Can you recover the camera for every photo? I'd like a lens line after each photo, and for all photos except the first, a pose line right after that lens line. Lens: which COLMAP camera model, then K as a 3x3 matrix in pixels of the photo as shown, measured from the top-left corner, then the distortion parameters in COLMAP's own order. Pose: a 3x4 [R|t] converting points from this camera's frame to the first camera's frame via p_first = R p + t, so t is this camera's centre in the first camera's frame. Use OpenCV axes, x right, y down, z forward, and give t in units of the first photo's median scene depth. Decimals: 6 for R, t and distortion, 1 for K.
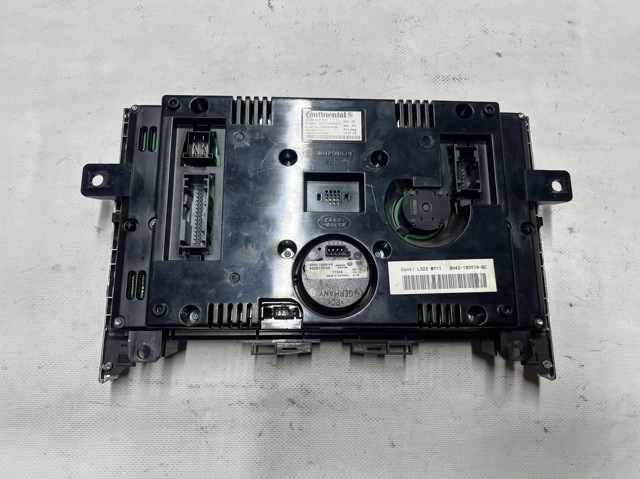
lens RADIAL K [[458.6, 0, 320.0], [0, 458.6, 239.5], [0, 0, 1]] dist [0.000301, -0.001296]
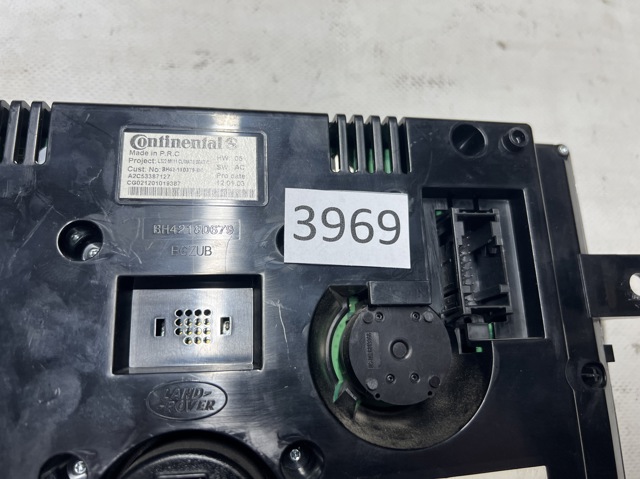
lens RADIAL K [[480.9, 0, 320.0], [0, 480.9, 239.5], [0, 0, 1]] dist [-0.025381, -0.002442]
pose [[0.992767, -0.009232, 0.119701, 0.097413], [0.014723, 0.998875, -0.045070, -0.157714], [-0.119150, 0.046506, 0.991786, 0.531681]]
